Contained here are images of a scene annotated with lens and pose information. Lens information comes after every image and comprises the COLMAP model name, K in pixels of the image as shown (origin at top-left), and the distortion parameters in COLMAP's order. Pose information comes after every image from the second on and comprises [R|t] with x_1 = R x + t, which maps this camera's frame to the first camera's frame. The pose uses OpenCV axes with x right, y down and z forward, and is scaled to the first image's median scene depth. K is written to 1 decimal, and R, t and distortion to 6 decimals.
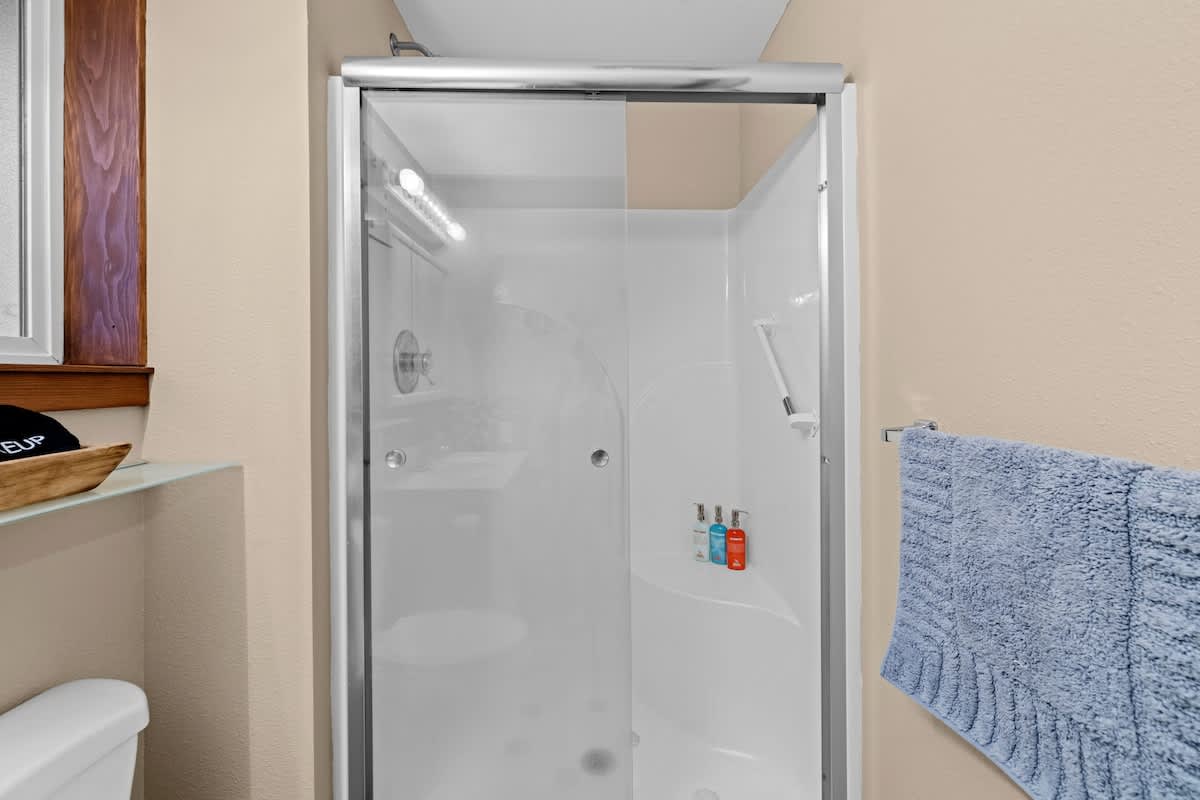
lens RADIAL K [[515.7, 0, 601.3], [0, 515.7, 380.1], [0, 0, 1]] dist [-0.000796, -0.000329]
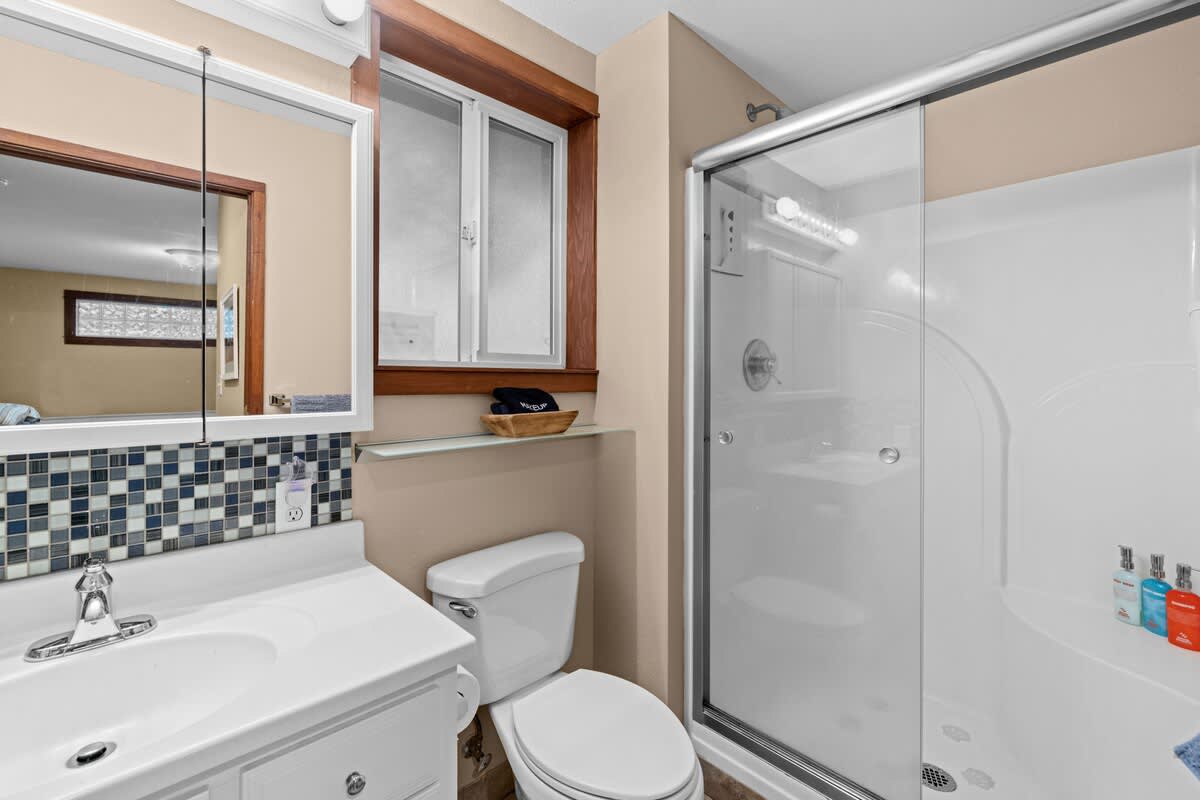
lens RADIAL K [[512.6, 0, 597.9], [0, 512.6, 388.7], [0, 0, 1]] dist [-0.000222, -0.000233]
pose [[0.667425, 0.024807, -0.744264, 0.398173], [-0.014048, 0.999687, 0.020722, 0.001950], [0.744545, -0.003375, 0.667564, -0.151798]]
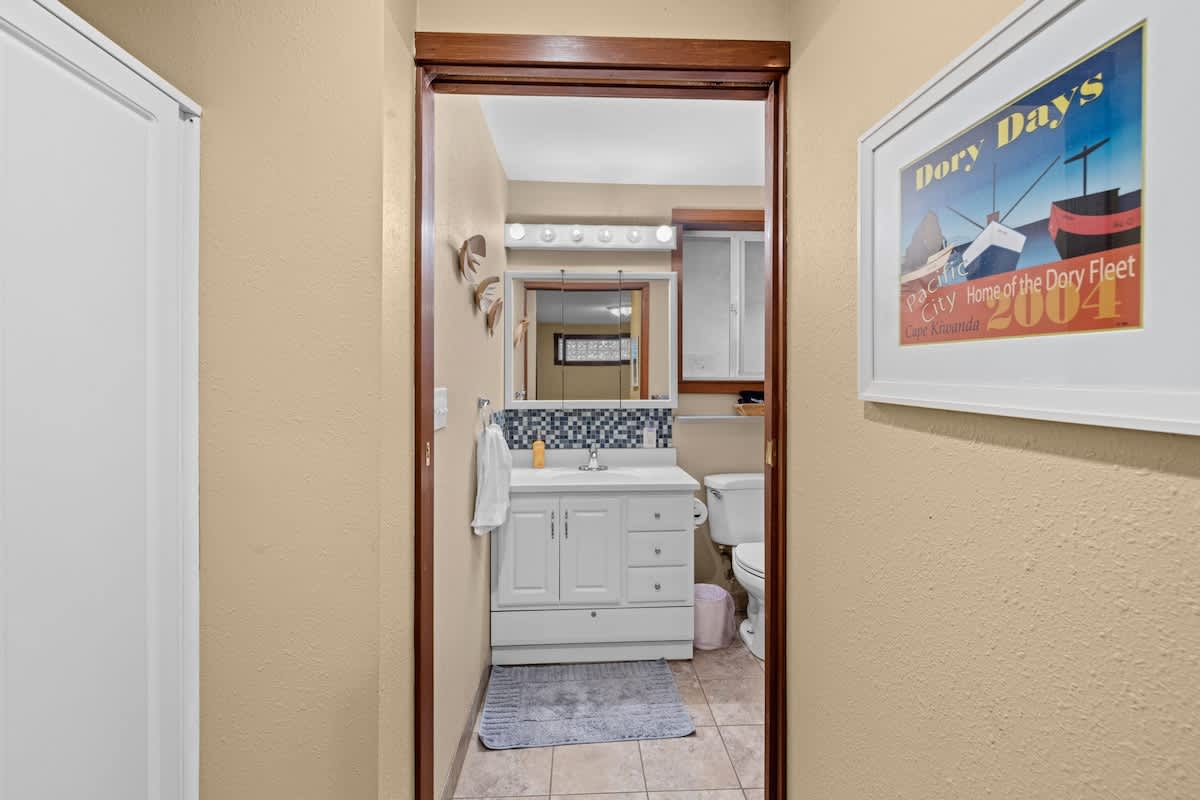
lens RADIAL K [[512.6, 0, 597.9], [0, 512.6, 388.7], [0, 0, 1]] dist [-0.000222, -0.000233]
pose [[0.017749, 0.014906, -0.999731, 1.880043], [-0.004296, 0.999881, 0.014832, -0.014143], [0.999833, 0.004032, 0.017811, -0.229263]]
